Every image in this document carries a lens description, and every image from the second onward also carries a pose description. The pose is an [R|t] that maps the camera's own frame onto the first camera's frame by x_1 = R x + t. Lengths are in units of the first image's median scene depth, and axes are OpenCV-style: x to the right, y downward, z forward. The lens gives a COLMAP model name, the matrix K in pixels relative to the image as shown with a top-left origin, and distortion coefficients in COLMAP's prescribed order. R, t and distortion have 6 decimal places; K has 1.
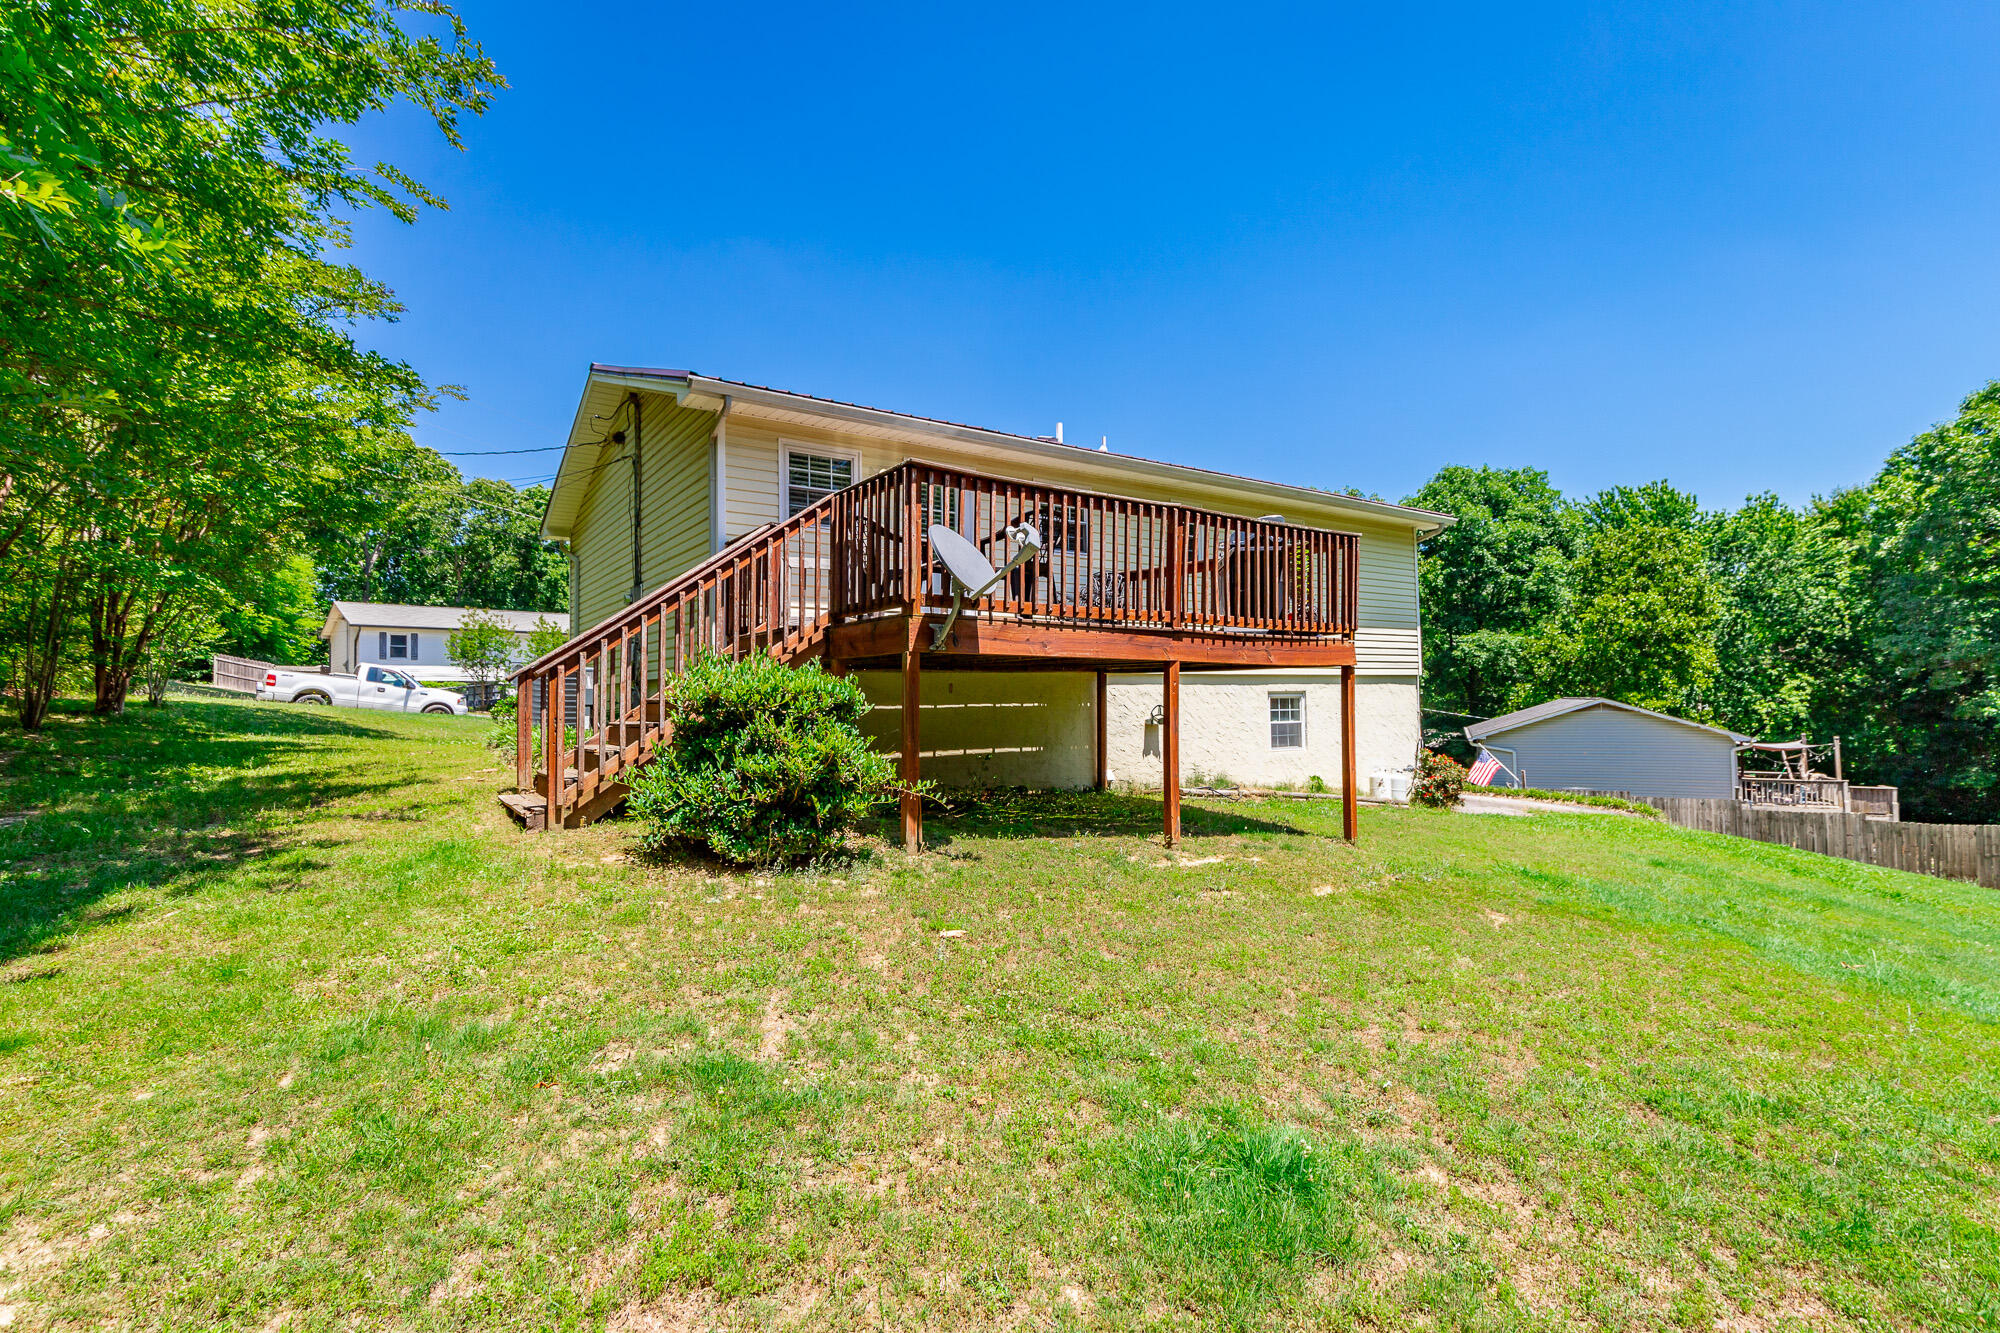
lens RADIAL K [[903.5, 0, 1000.0], [0, 903.5, 666.5], [0, 0, 1]] dist [0.001630, 0.000117]
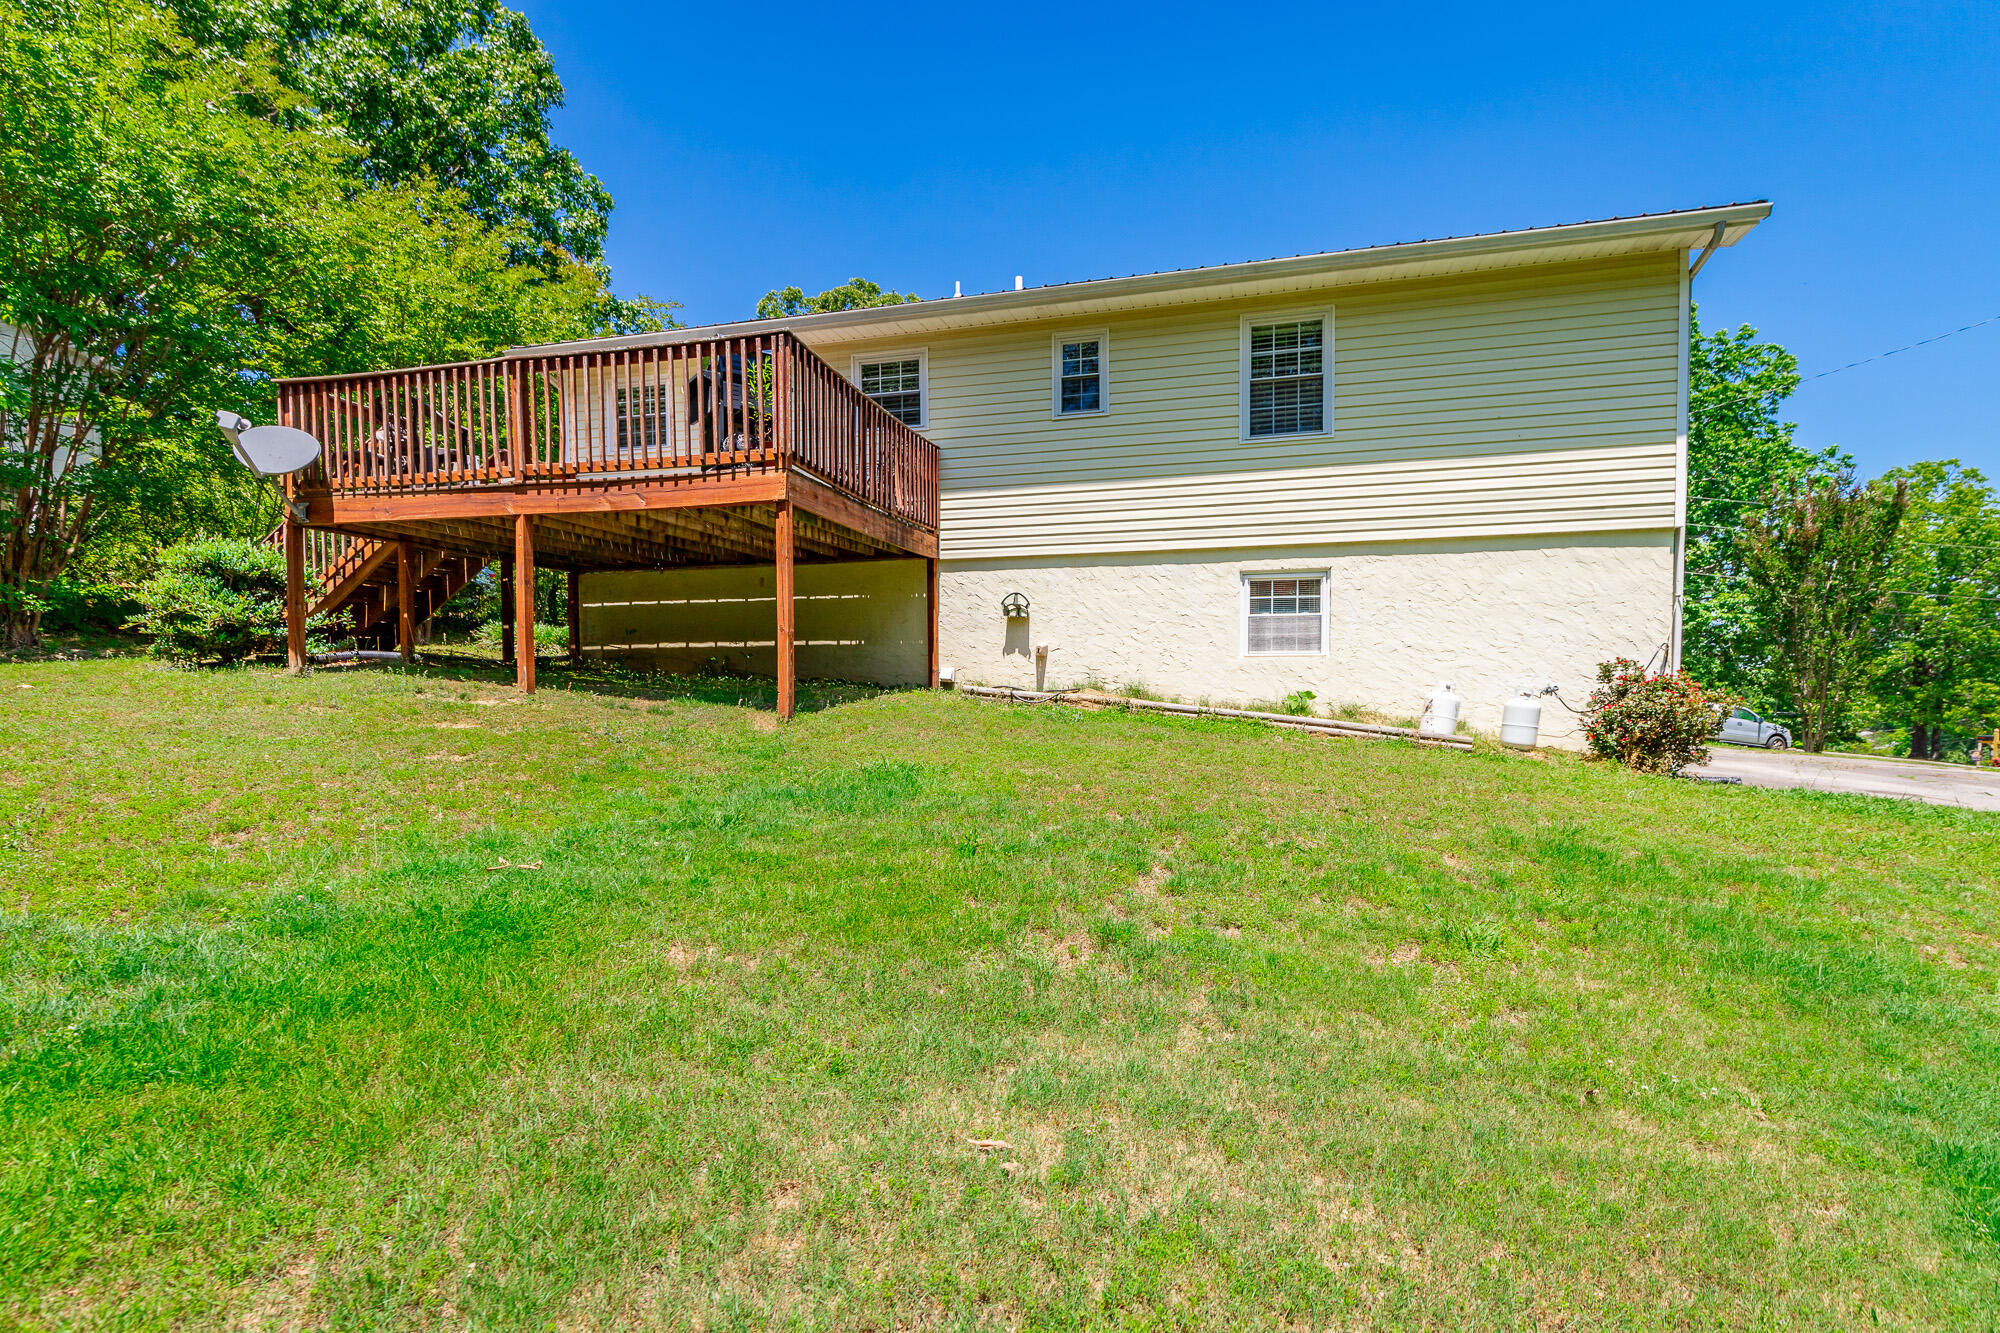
lens RADIAL K [[922.0, 0, 992.9], [0, 922.0, 707.3], [0, 0, 1]] dist [0.002932, -0.000162]
pose [[0.658356, 0.026900, -0.752226, 0.696907], [0.024517, 0.998065, 0.057149, 0.085967], [0.752307, -0.056066, 0.656422, 0.368525]]
